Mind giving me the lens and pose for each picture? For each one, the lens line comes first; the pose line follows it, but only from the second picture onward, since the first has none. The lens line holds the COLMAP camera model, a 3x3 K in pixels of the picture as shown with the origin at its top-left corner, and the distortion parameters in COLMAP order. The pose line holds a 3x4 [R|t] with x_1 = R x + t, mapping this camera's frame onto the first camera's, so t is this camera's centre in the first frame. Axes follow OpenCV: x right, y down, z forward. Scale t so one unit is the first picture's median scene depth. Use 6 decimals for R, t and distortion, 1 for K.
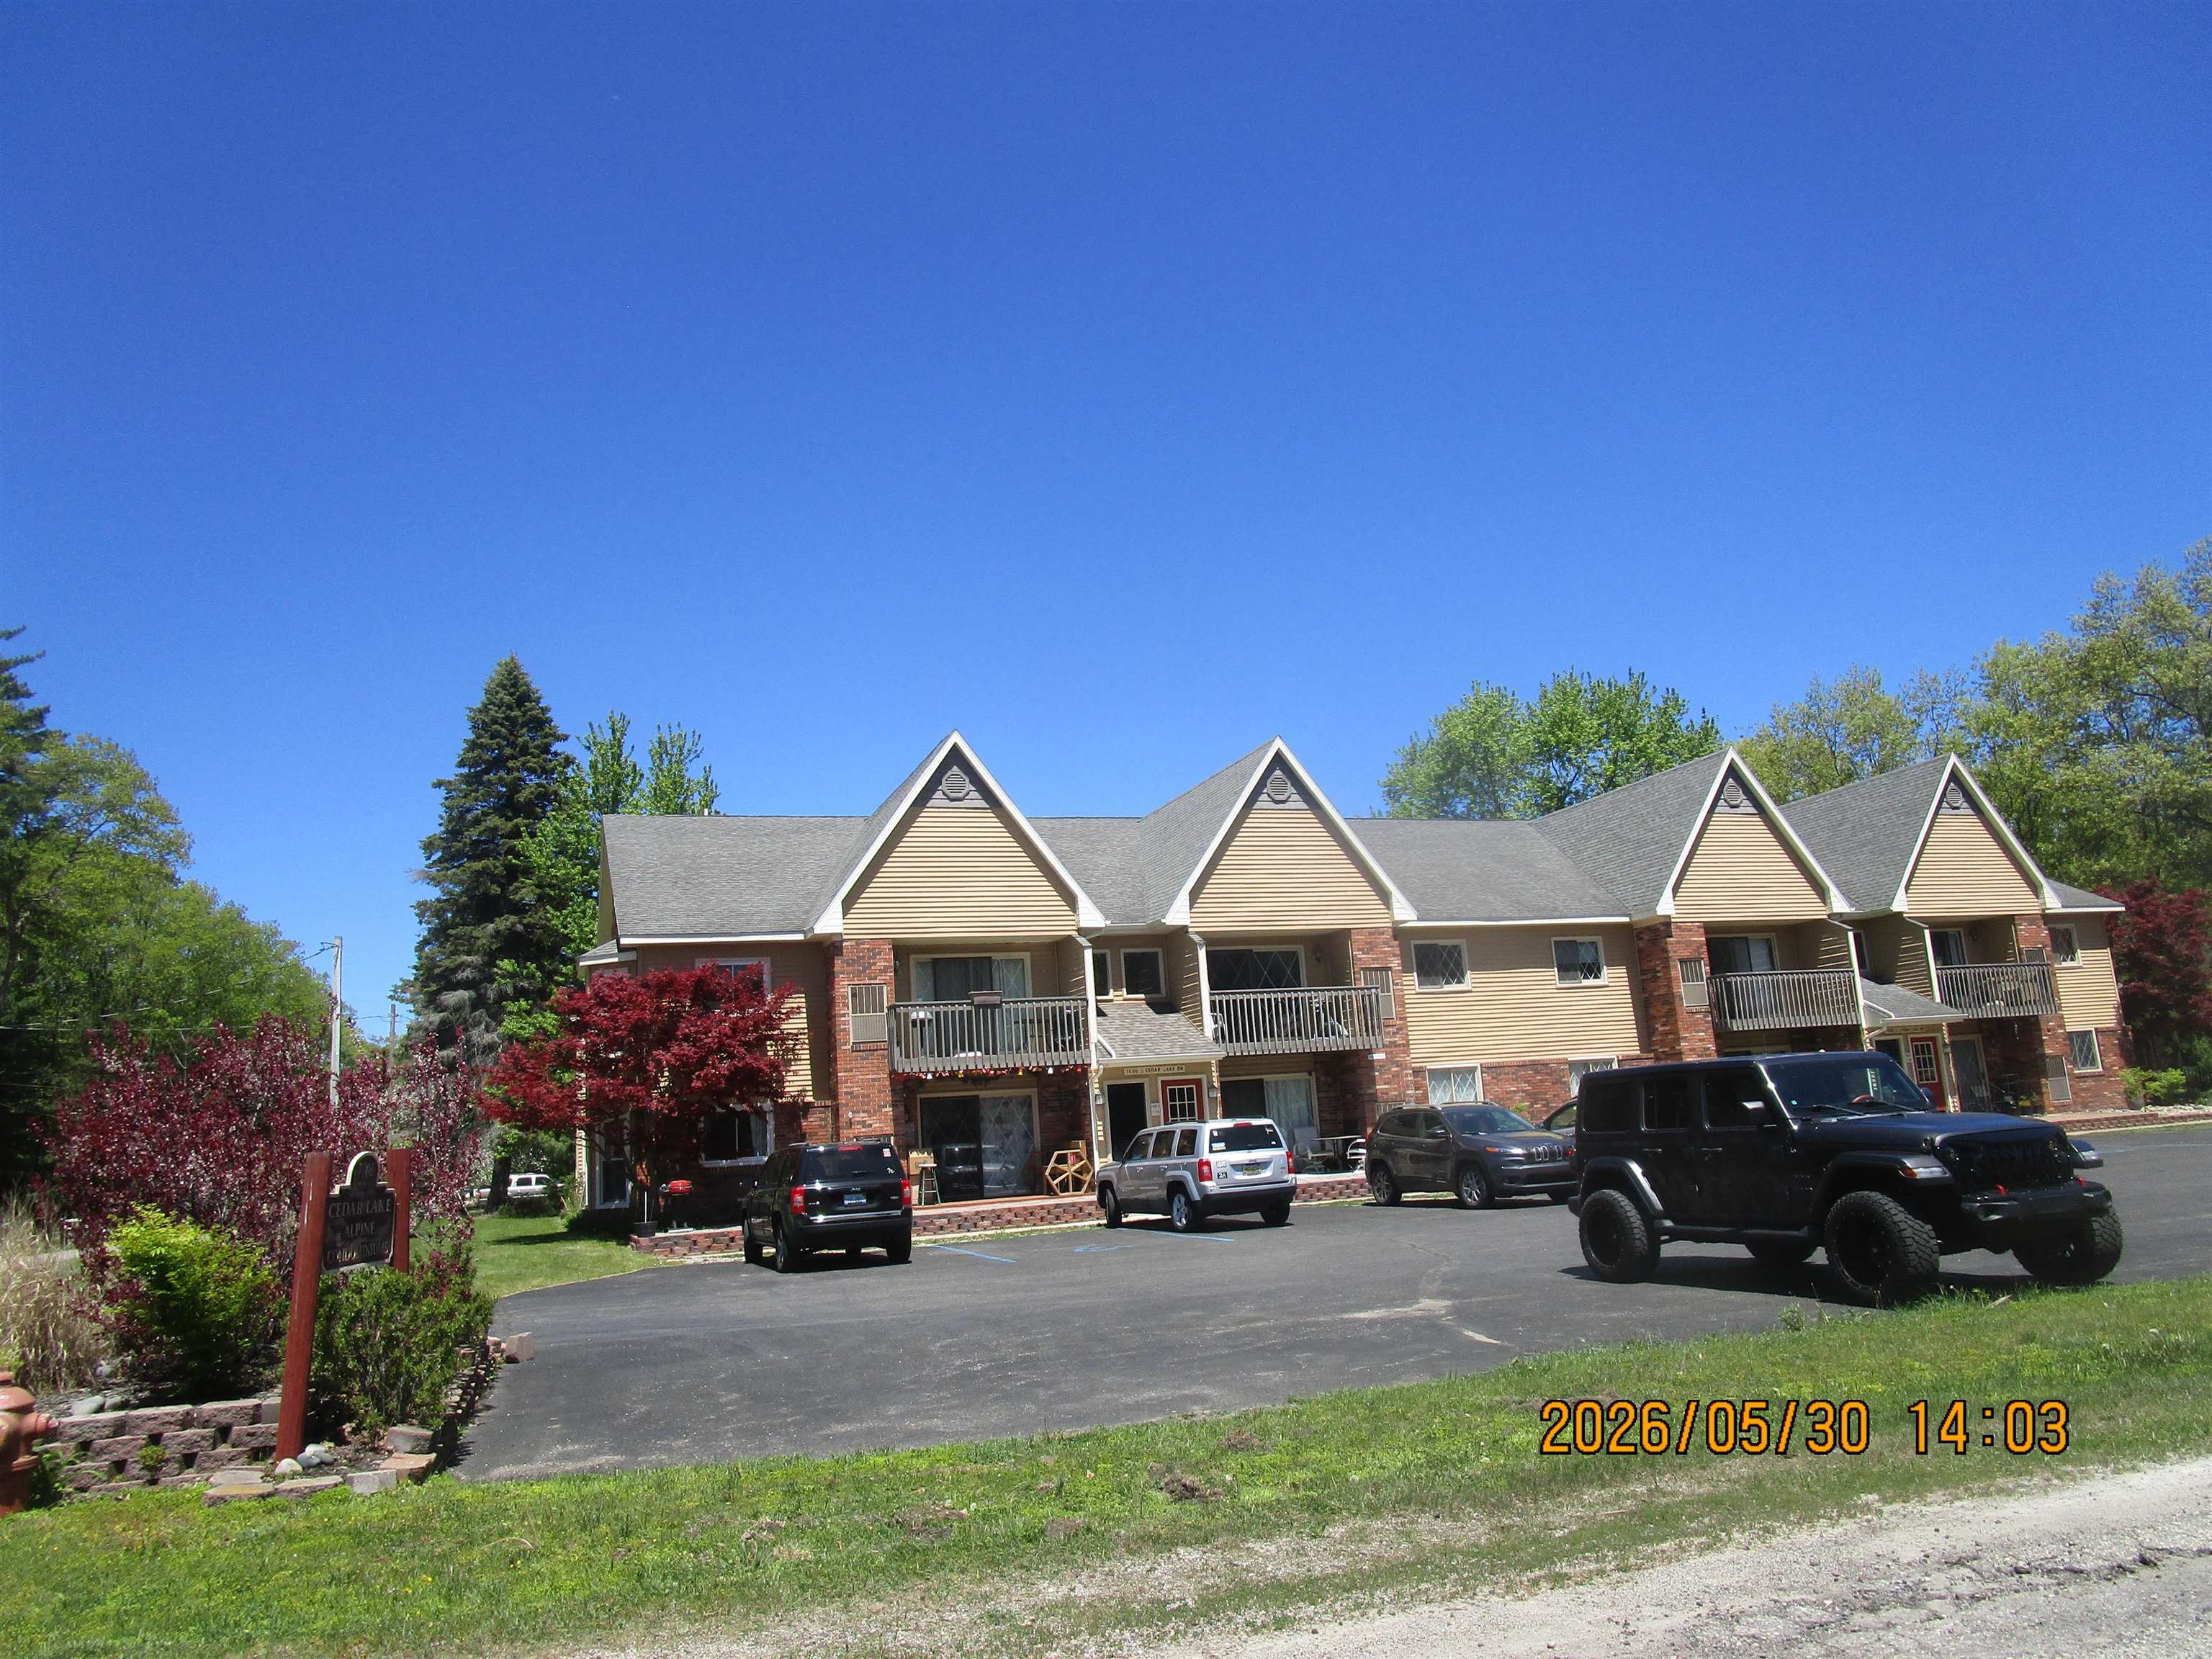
lens RADIAL K [[1598.8, 0, 1110.9], [0, 1598.8, 825.6], [0, 0, 1]] dist [-0.003912, 0.006288]
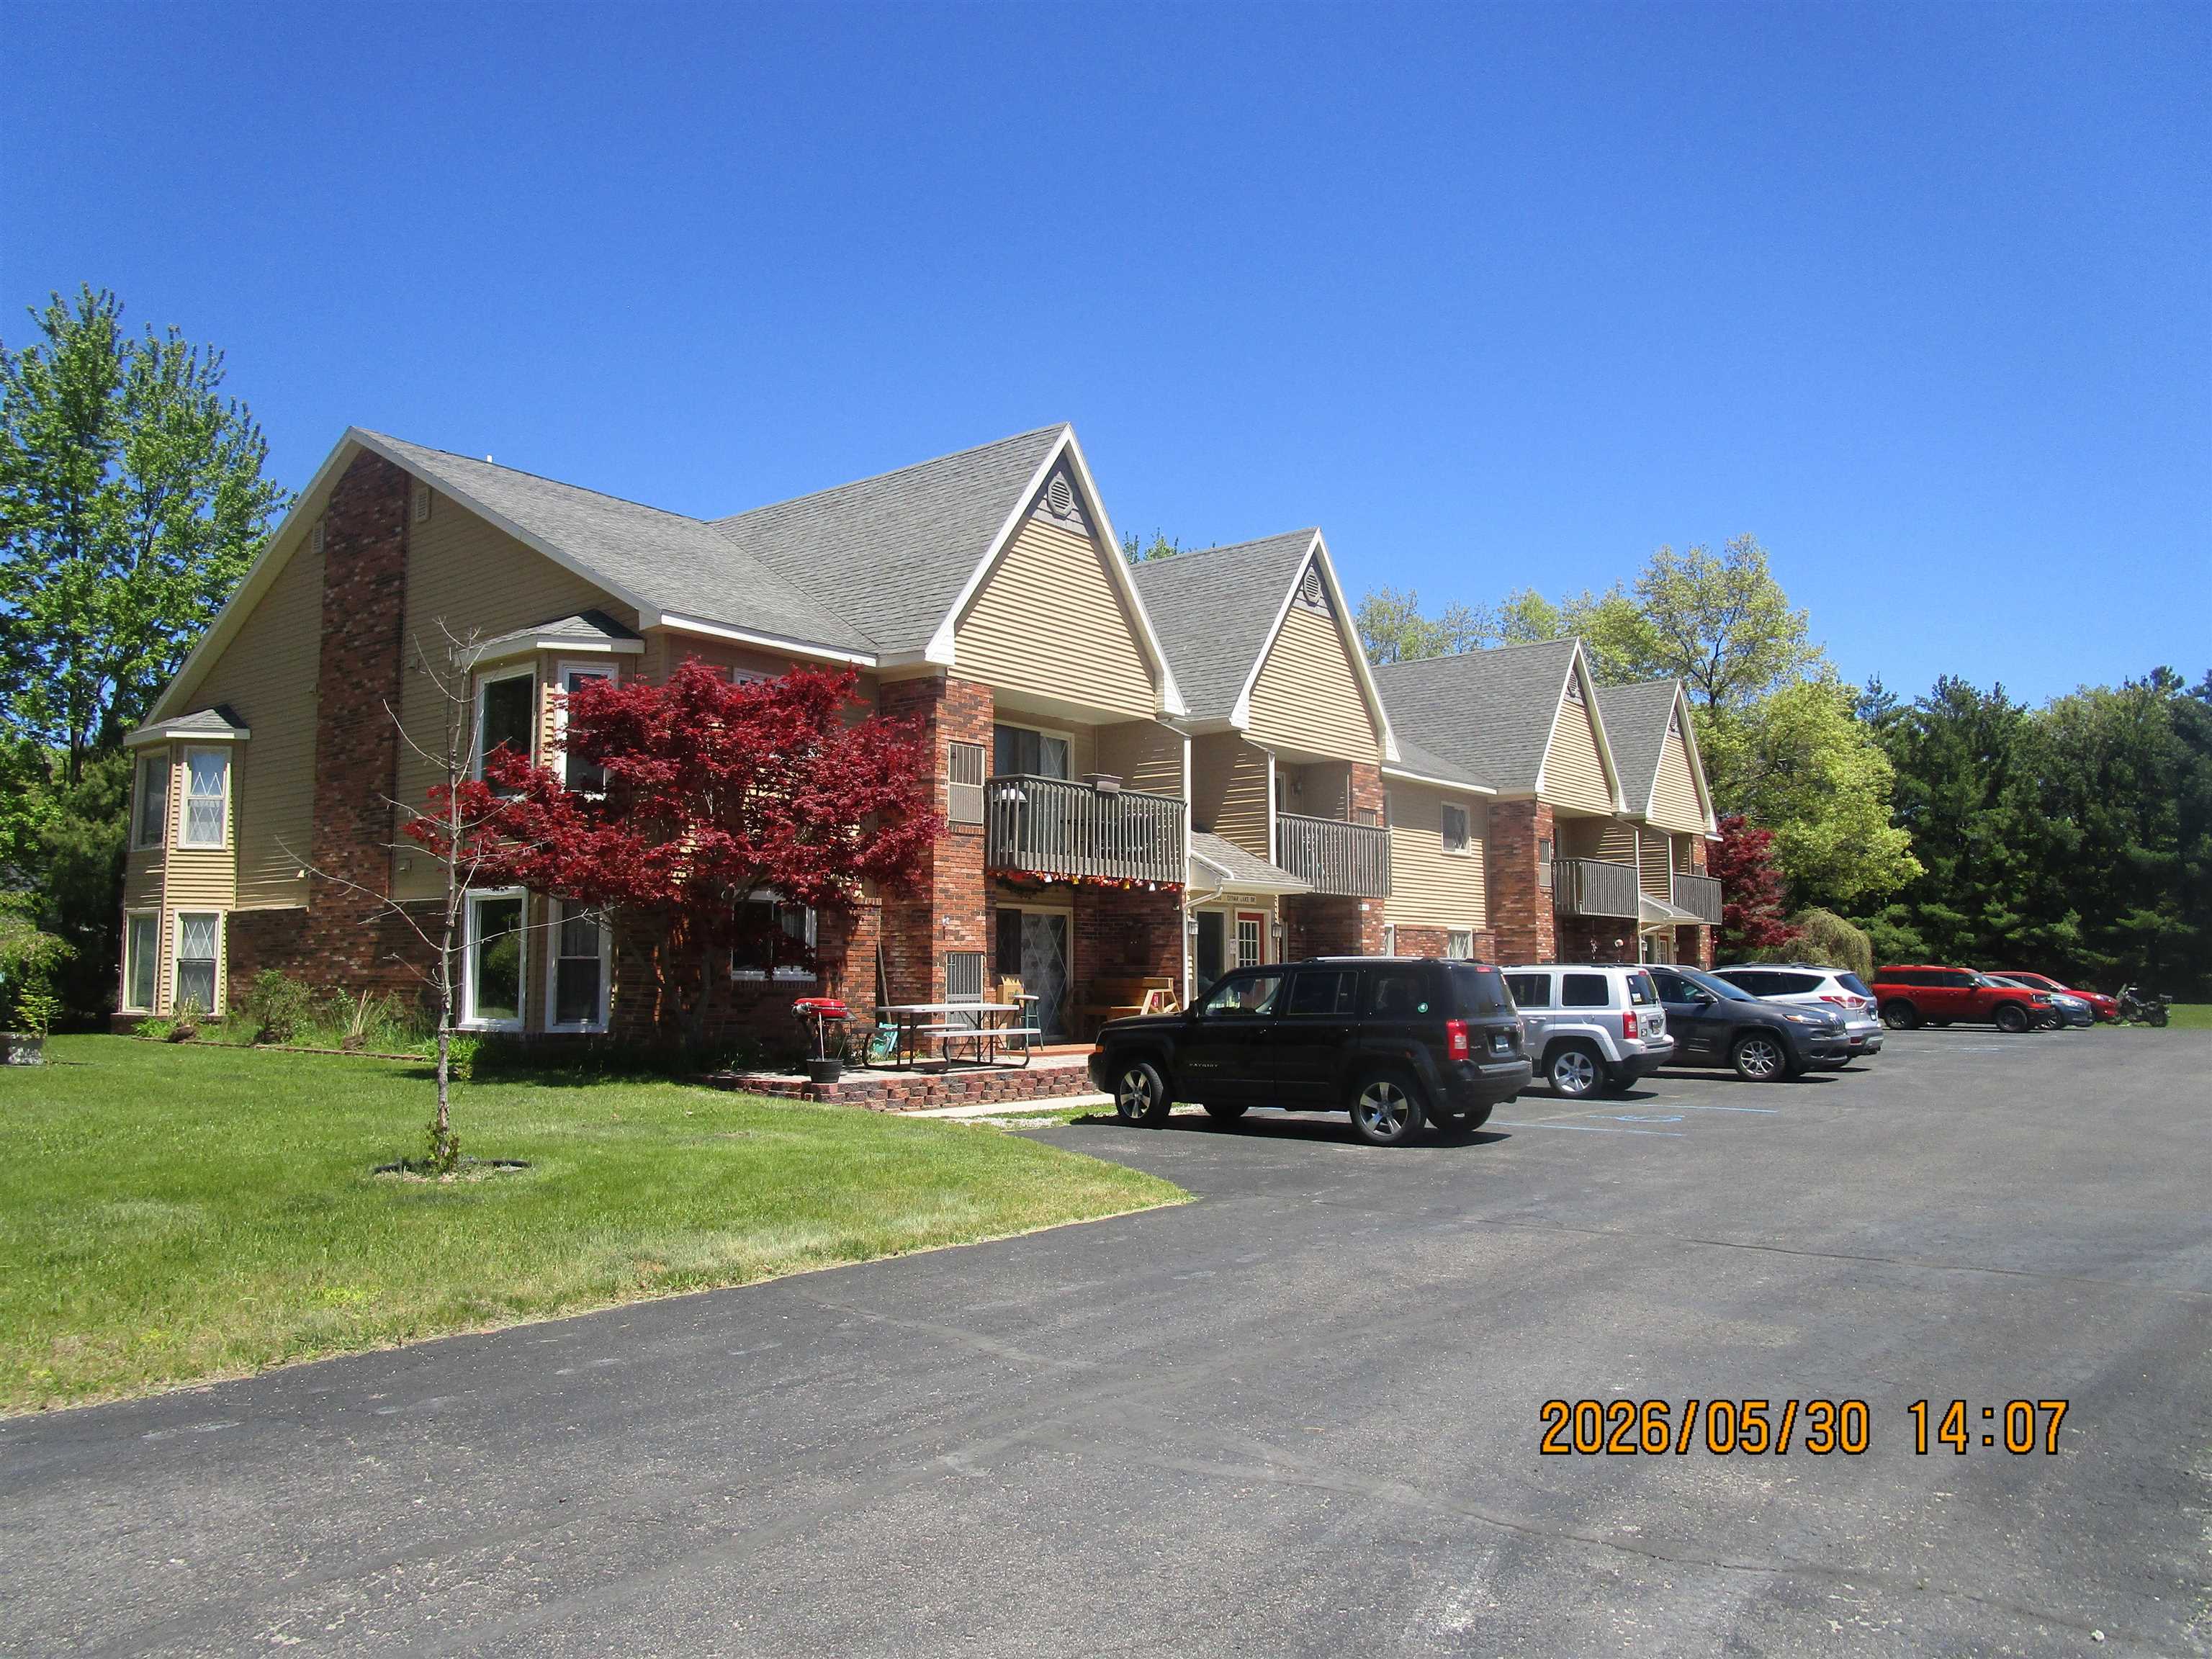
lens RADIAL K [[1598.8, 0, 1105.2], [0, 1598.8, 835.6], [0, 0, 1]] dist [-0.003912, 0.006288]
pose [[0.839244, 0.114811, 0.531496, -0.462484], [-0.161163, 0.986056, 0.041476, 0.097044], [-0.519322, -0.120466, 0.846045, 0.344210]]
